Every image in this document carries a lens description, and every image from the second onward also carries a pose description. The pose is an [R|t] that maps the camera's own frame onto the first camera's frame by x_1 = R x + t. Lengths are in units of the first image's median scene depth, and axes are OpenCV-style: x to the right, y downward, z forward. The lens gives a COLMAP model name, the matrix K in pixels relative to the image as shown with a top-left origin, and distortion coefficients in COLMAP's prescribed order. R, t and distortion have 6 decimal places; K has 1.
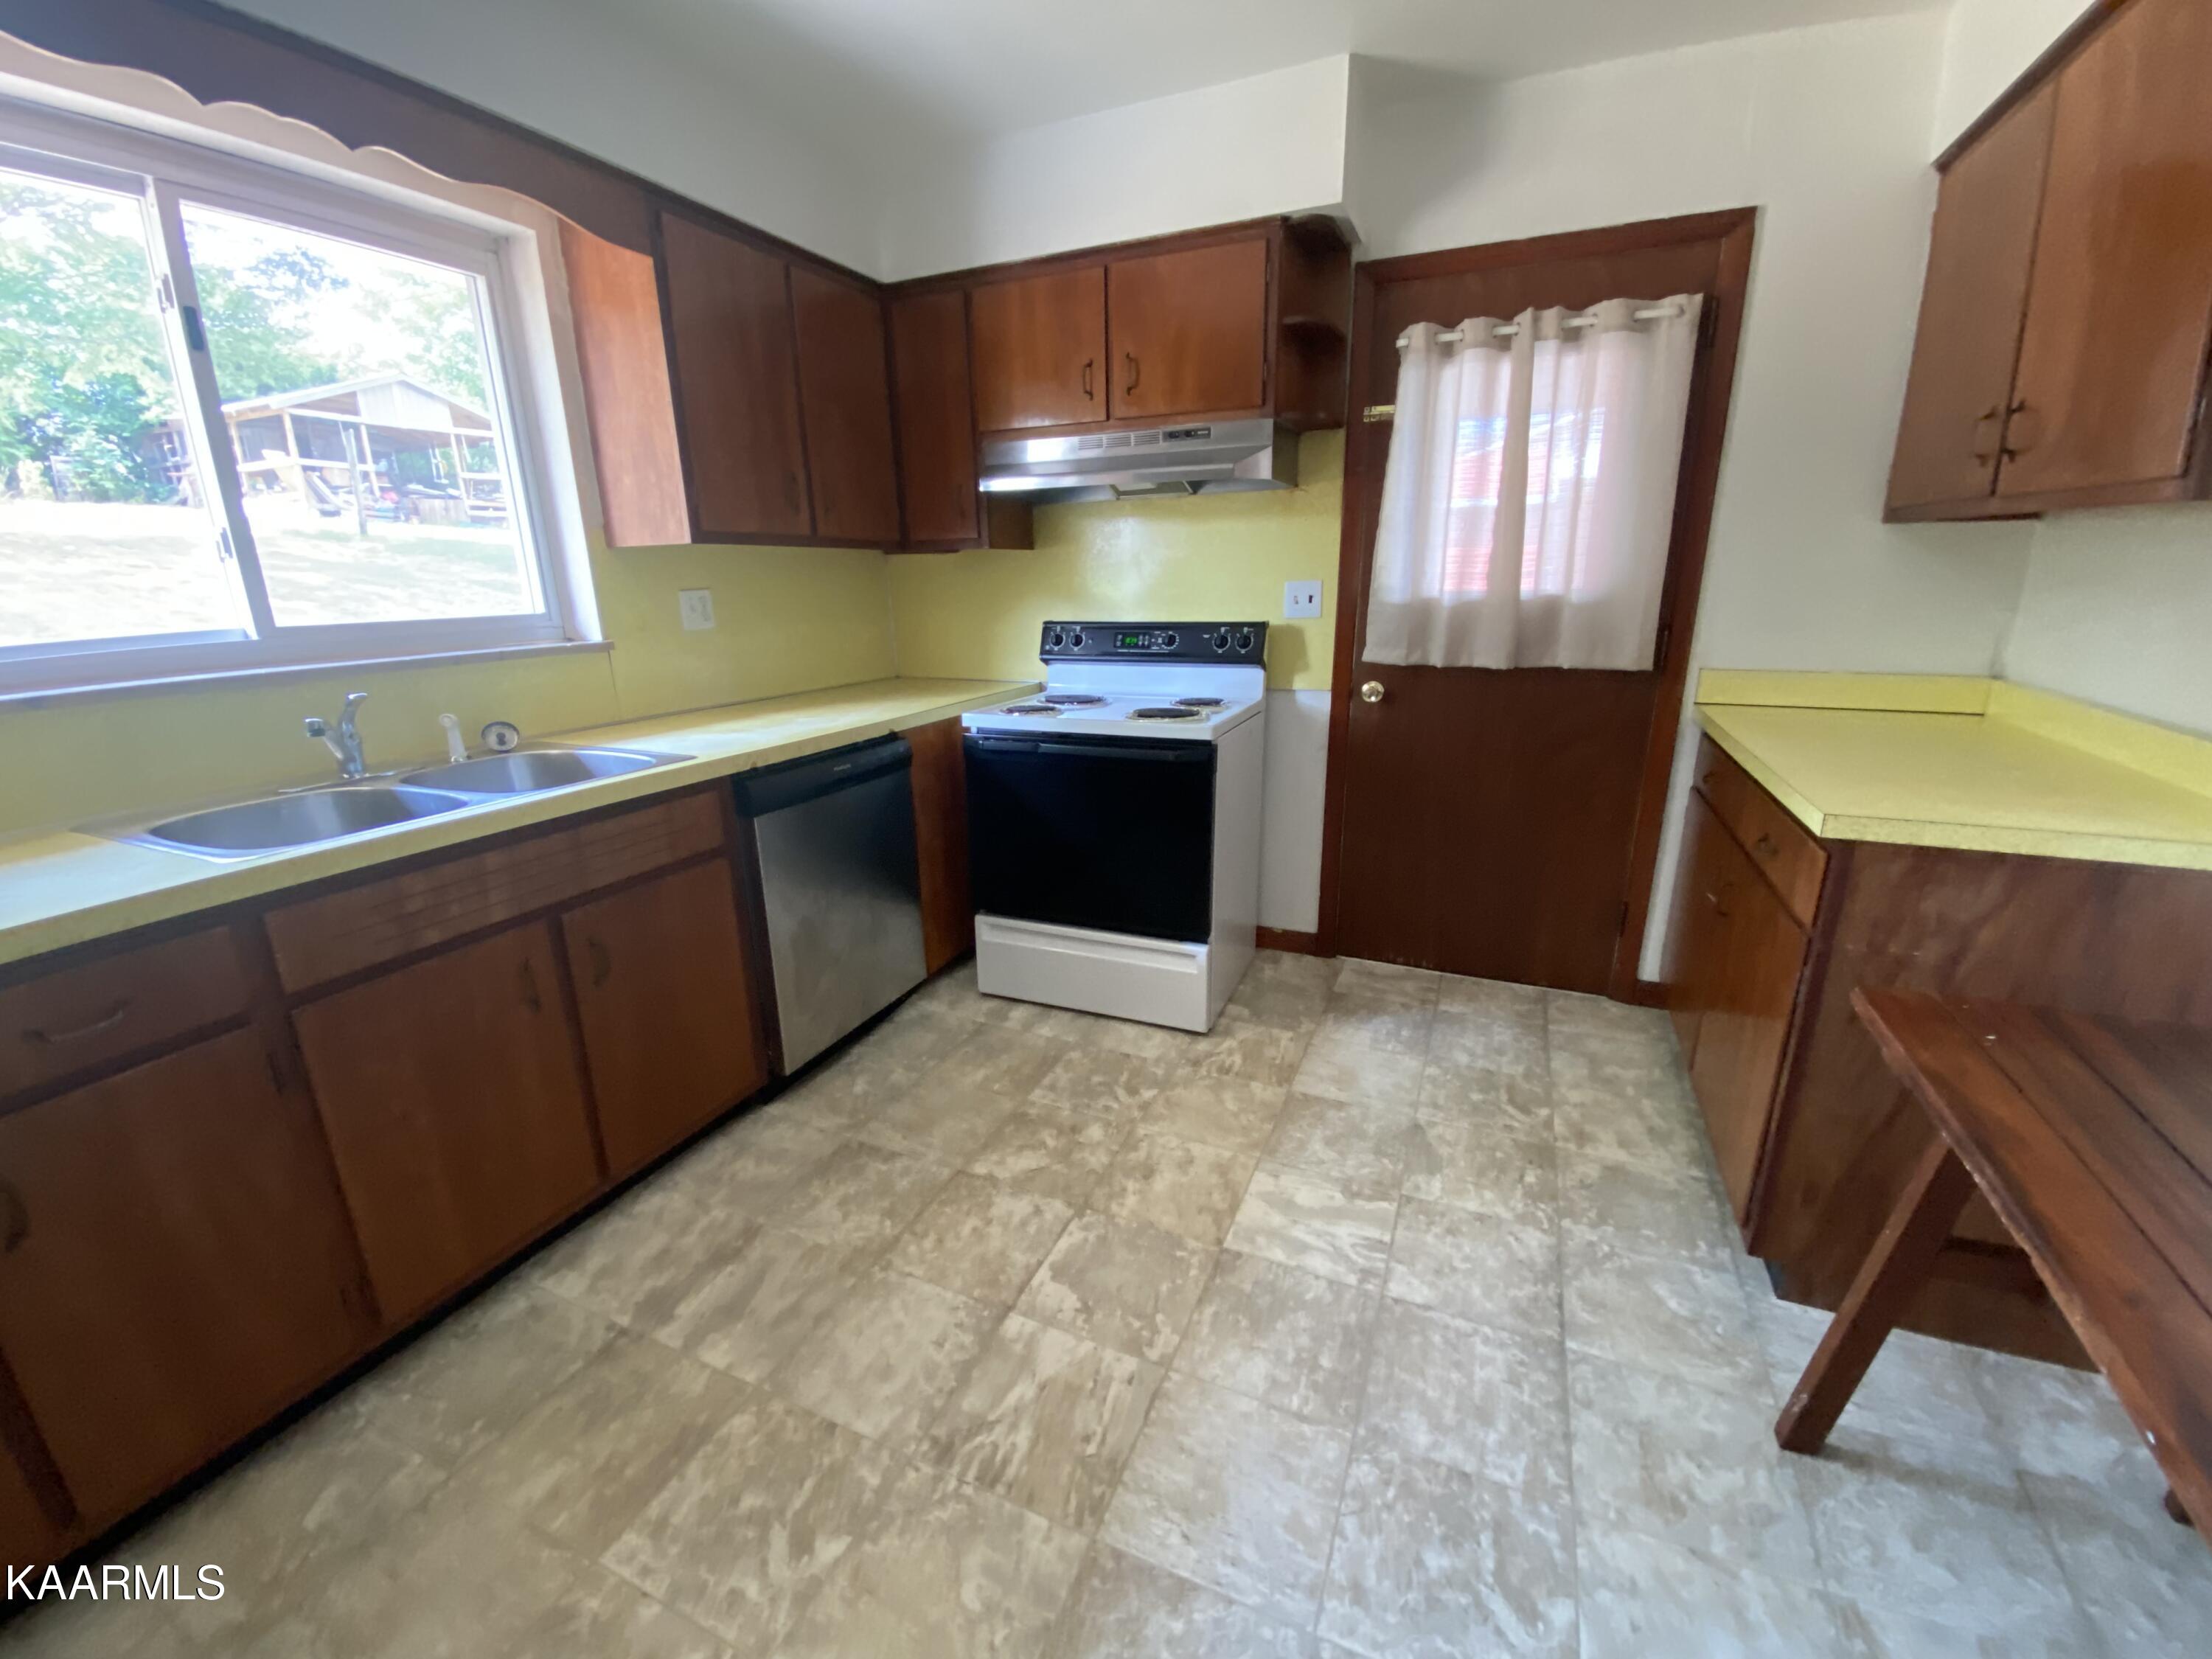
lens RADIAL K [[899.5, 0, 1102.4], [0, 899.5, 835.3], [0, 0, 1]] dist [0.004144, -0.012959]
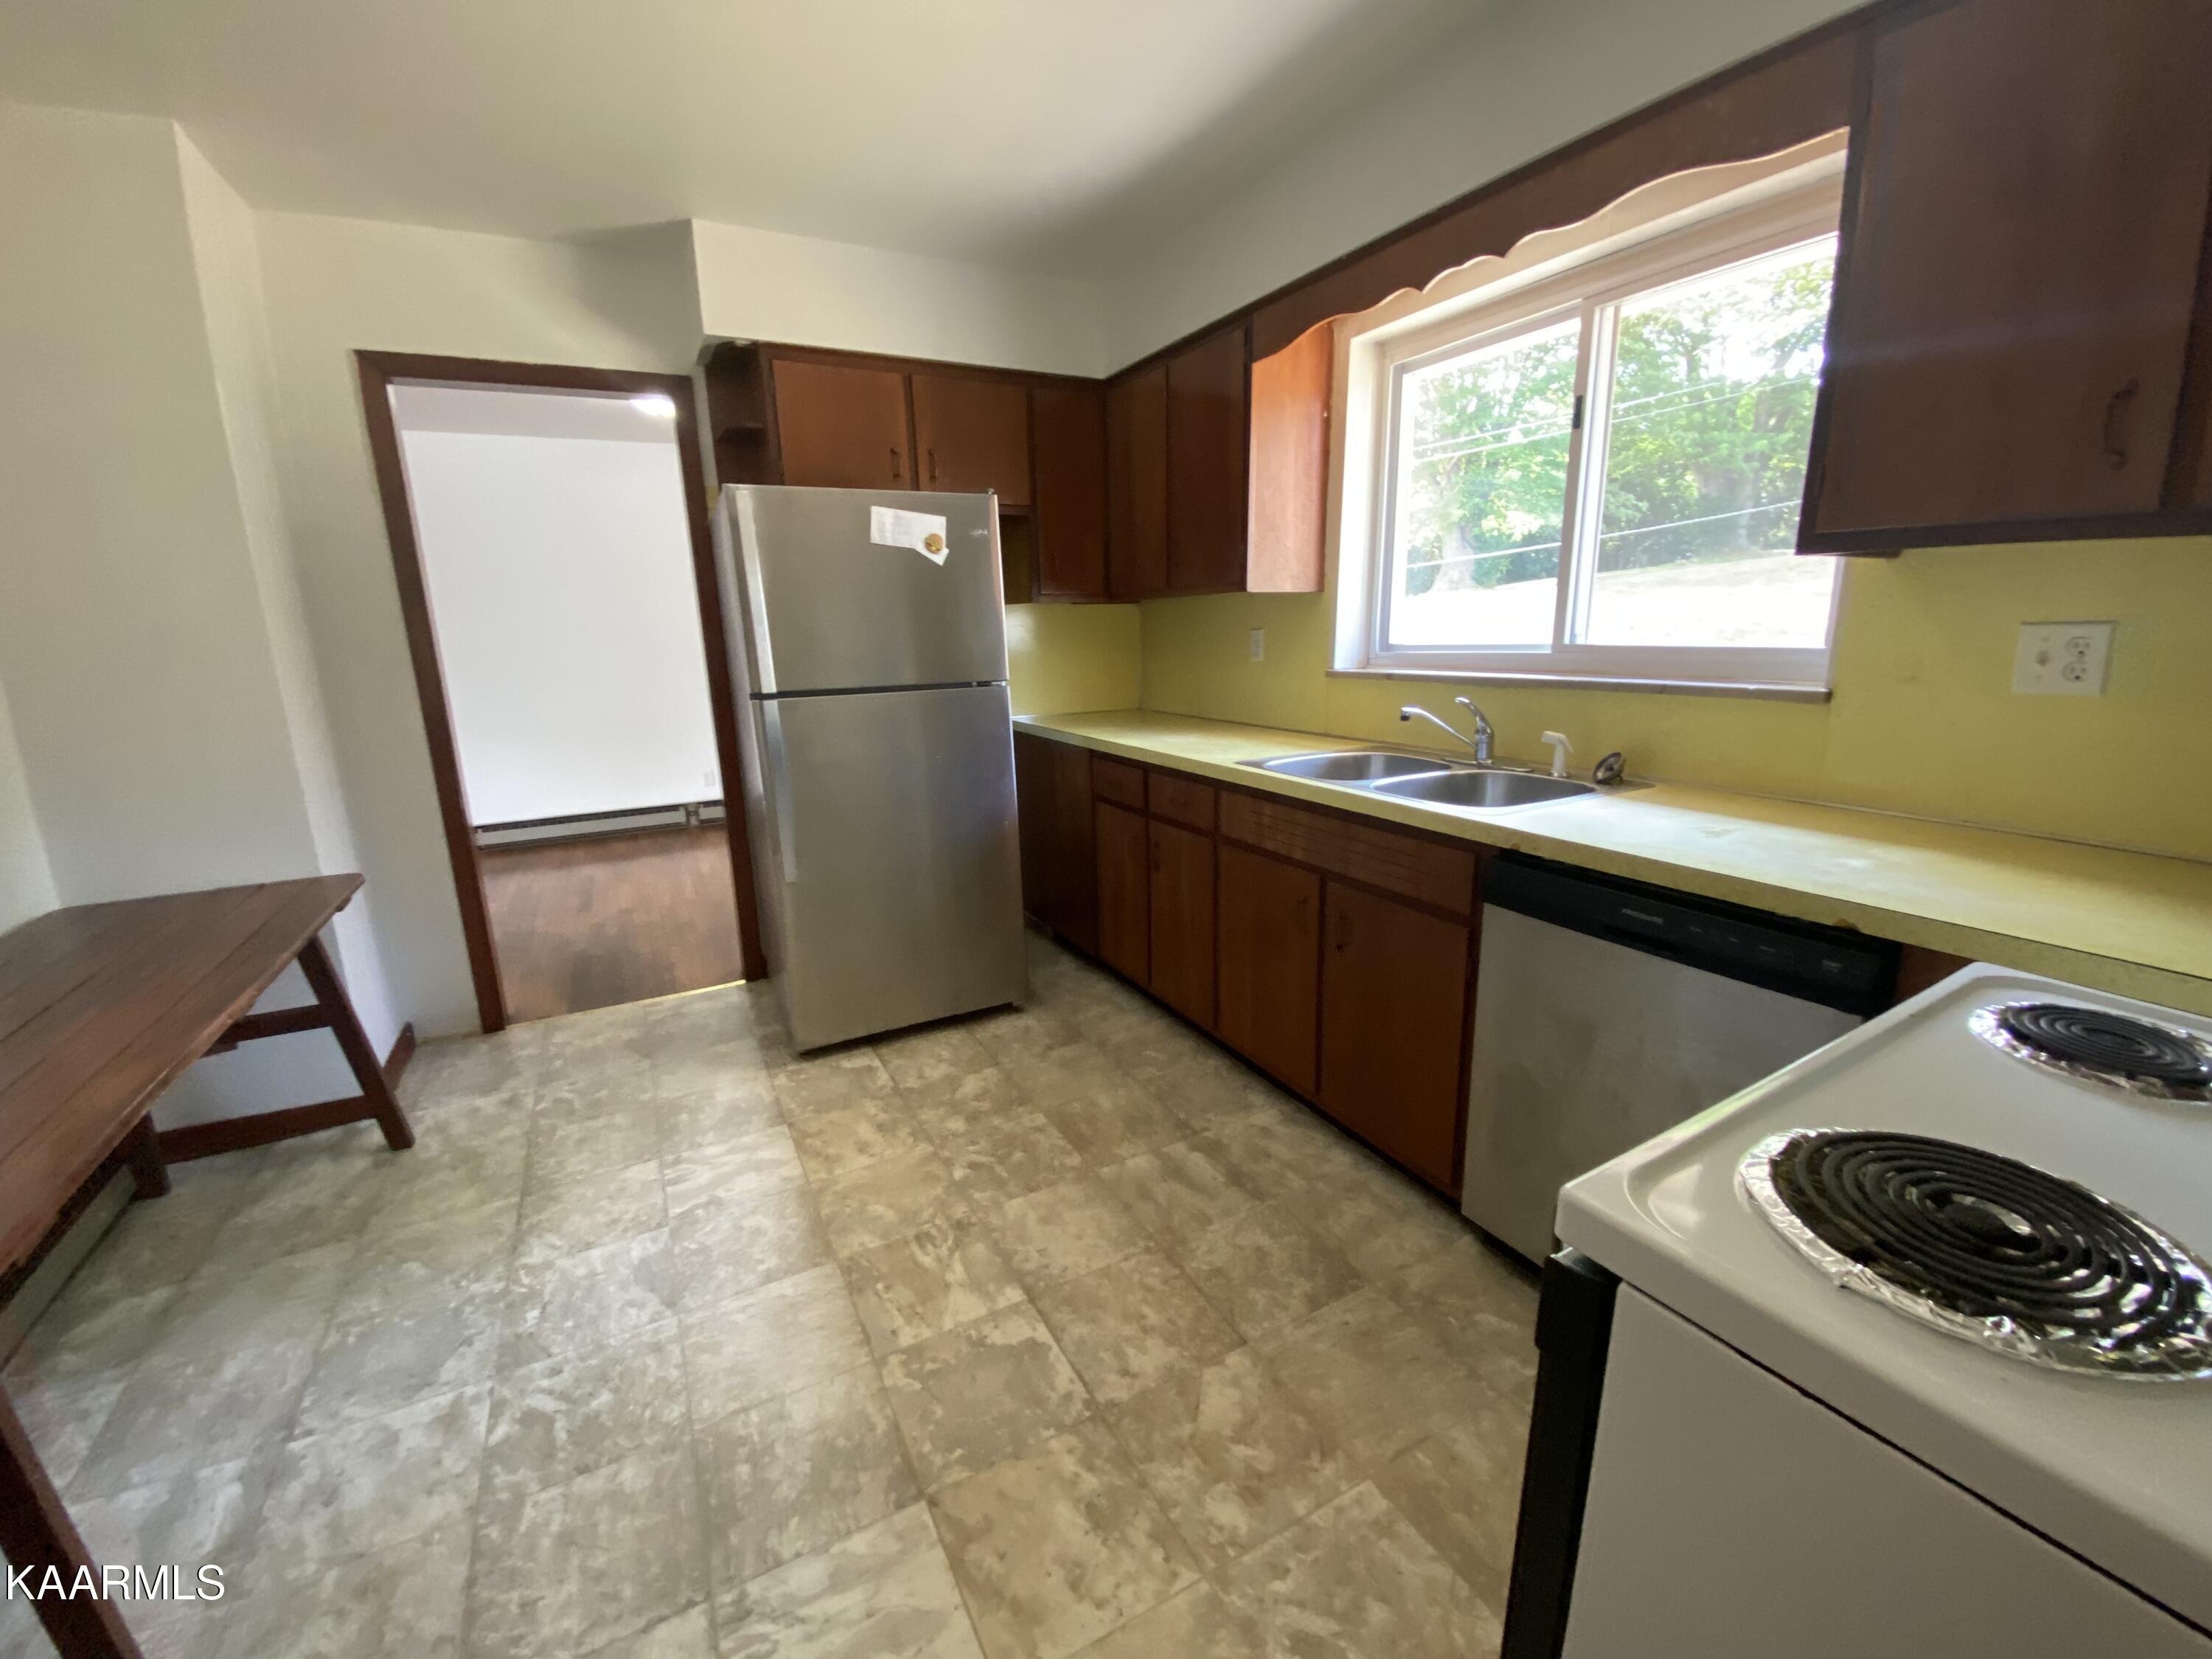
lens RADIAL K [[899.5, 0, 1106.9], [0, 899.5, 841.8], [0, 0, 1]] dist [0.004144, -0.012959]
pose [[-0.610486, 0.218864, -0.761187, 0.586791], [-0.191200, 0.891913, 0.409797, -0.457489], [0.768603, 0.395714, -0.502653, 1.506170]]
